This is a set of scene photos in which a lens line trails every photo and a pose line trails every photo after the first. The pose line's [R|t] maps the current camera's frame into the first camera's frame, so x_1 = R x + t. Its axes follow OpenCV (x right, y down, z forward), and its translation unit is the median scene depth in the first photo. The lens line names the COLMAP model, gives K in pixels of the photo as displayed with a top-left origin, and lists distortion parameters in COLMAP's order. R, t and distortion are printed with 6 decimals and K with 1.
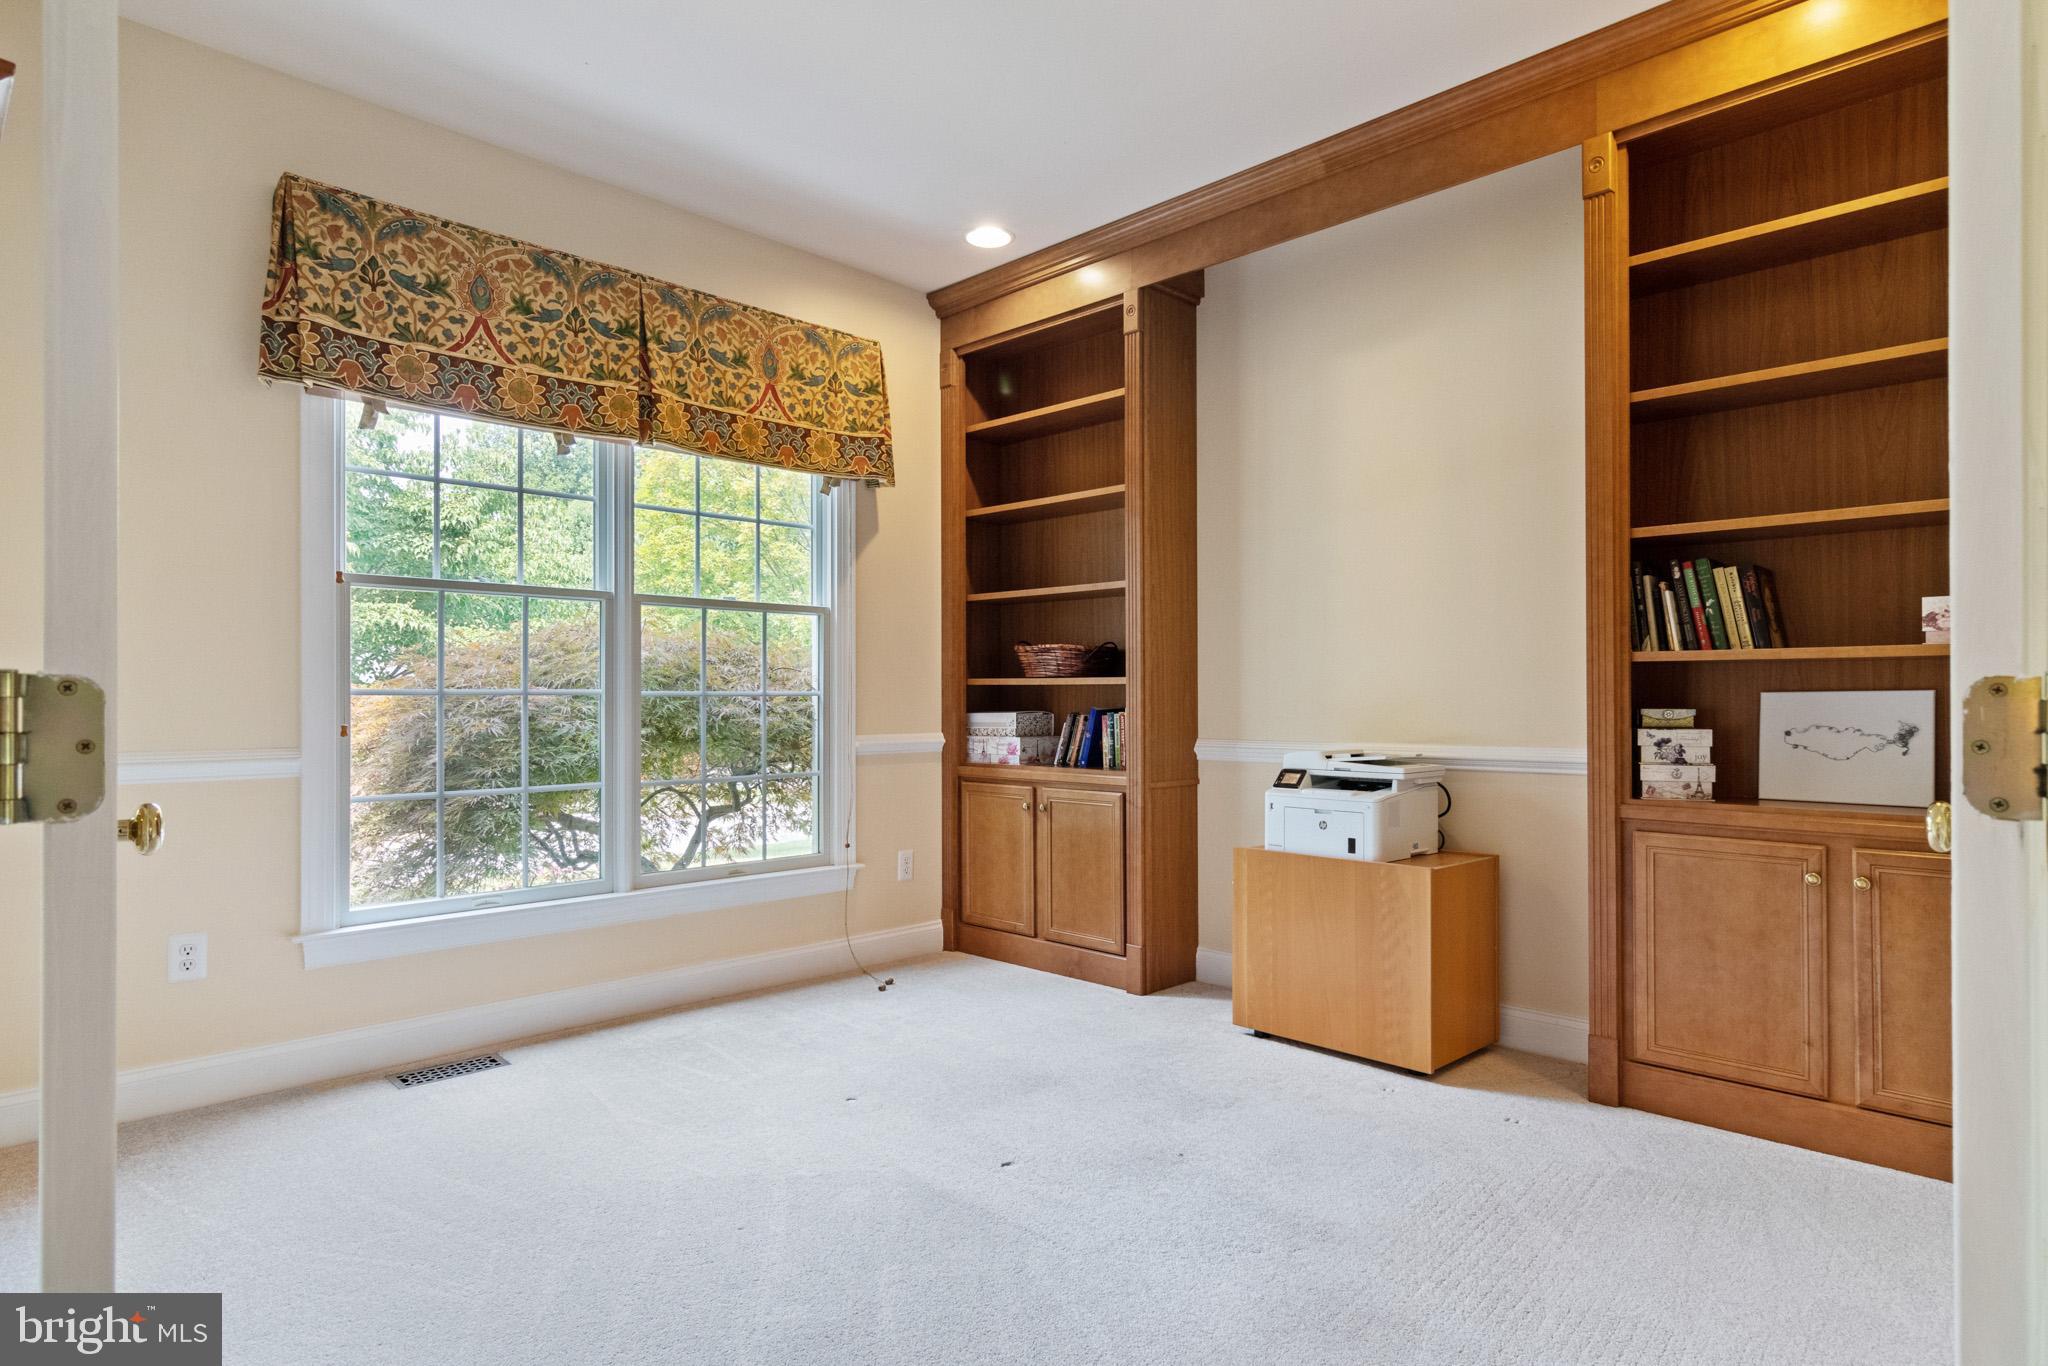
lens RADIAL K [[1088.9, 0, 1017.0], [0, 1088.9, 684.0], [0, 0, 1]] dist [-0.000620, -0.000101]
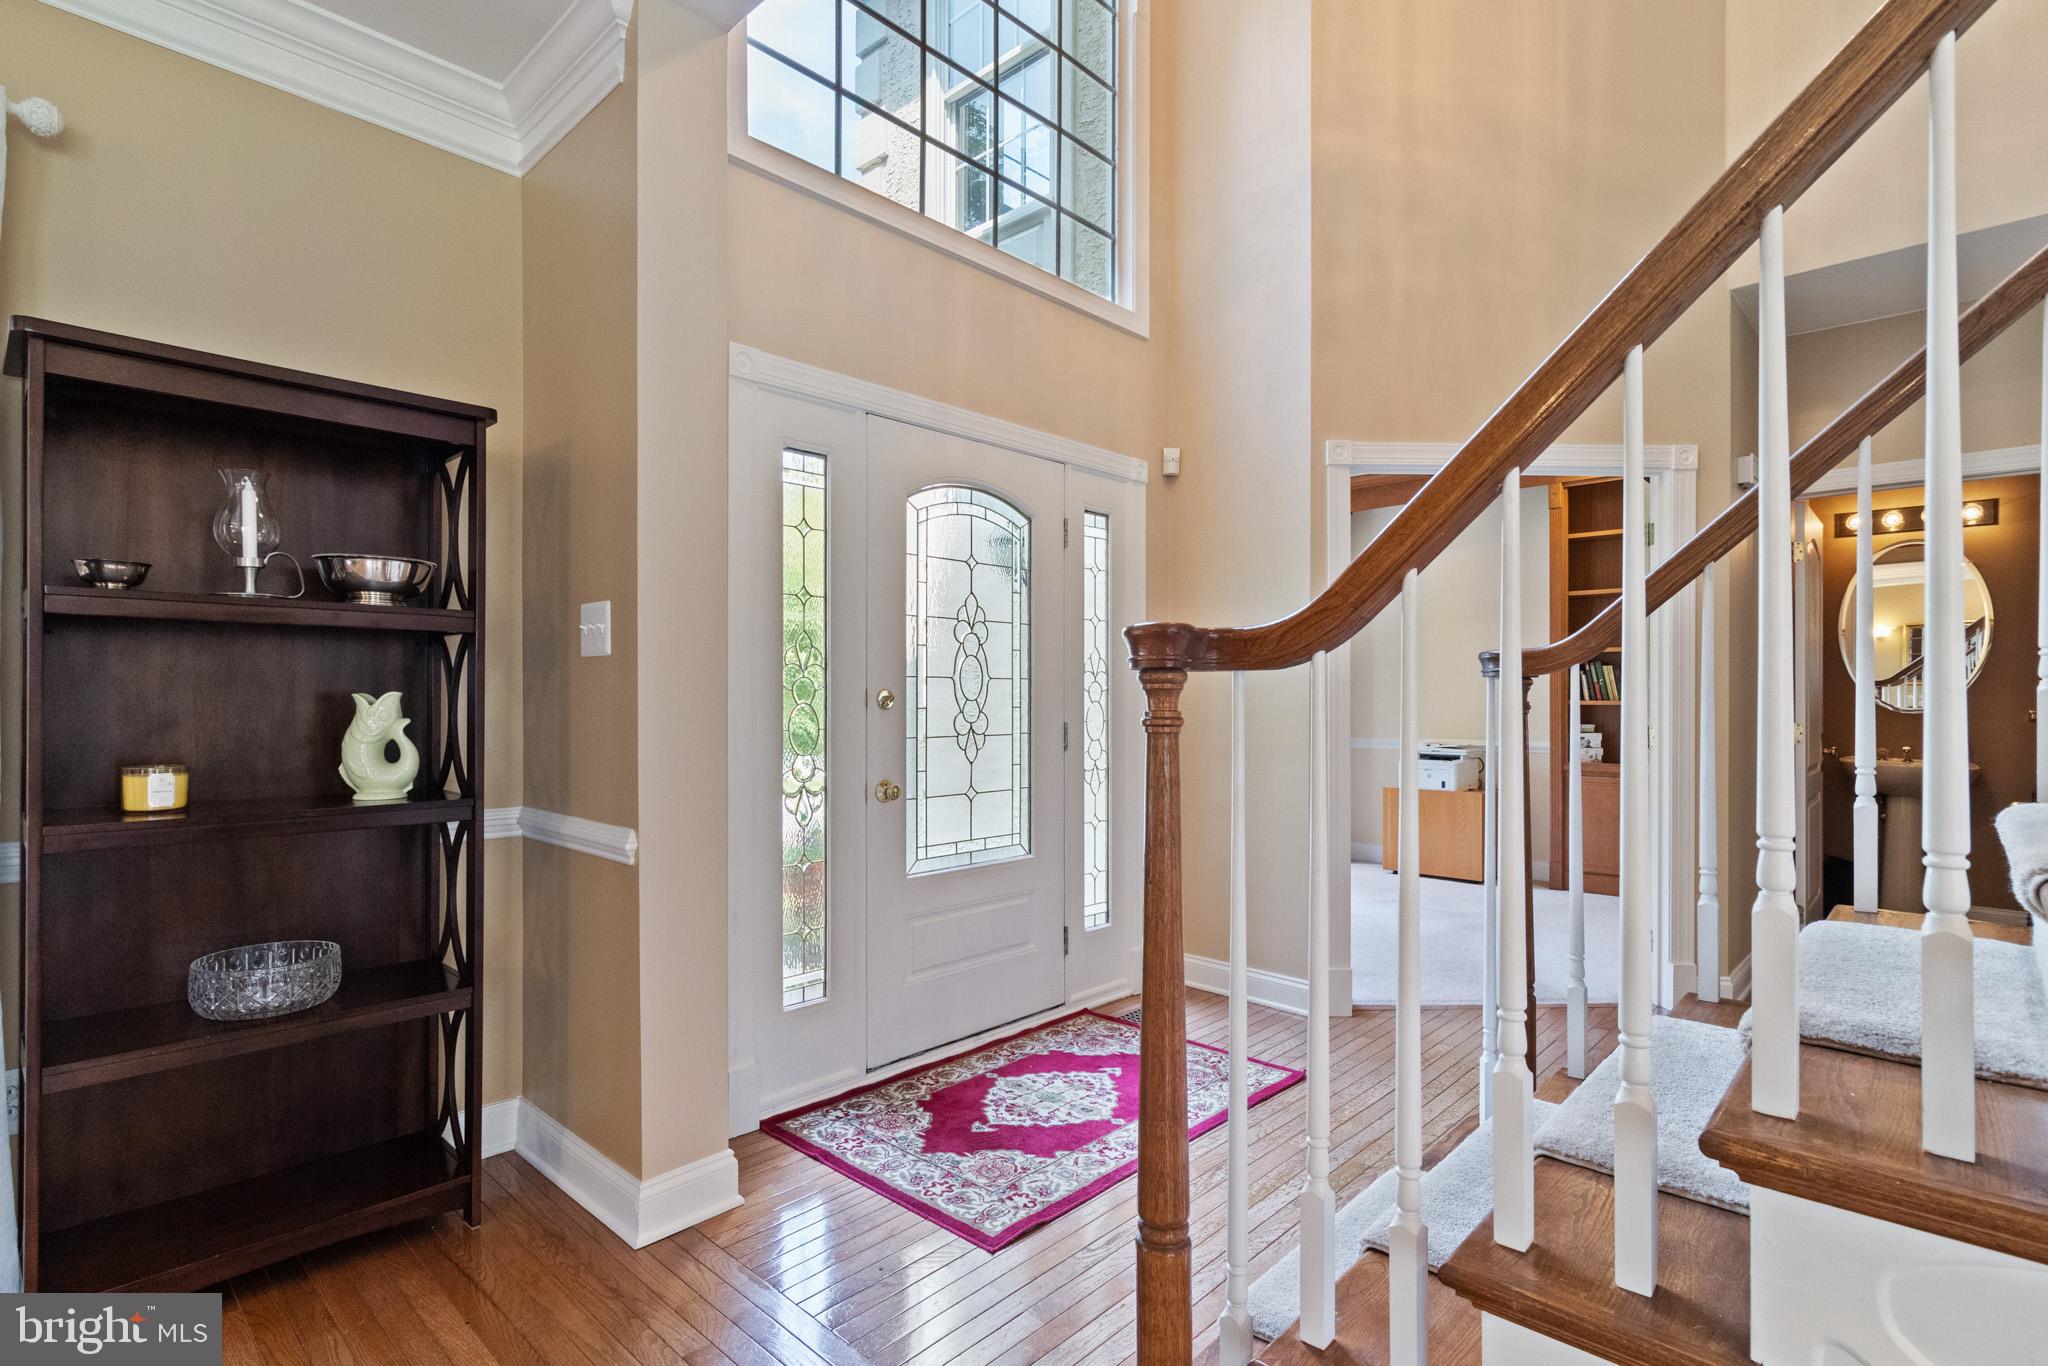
lens RADIAL K [[942.8, 0, 1032.0], [0, 942.8, 702.2], [0, 0, 1]] dist [0.001032, 0.000072]
pose [[0.999993, 0.003044, -0.002312, -0.606045], [-0.003033, 0.999984, 0.004759, -0.032102], [0.002326, -0.004752, 0.999986, -1.069097]]
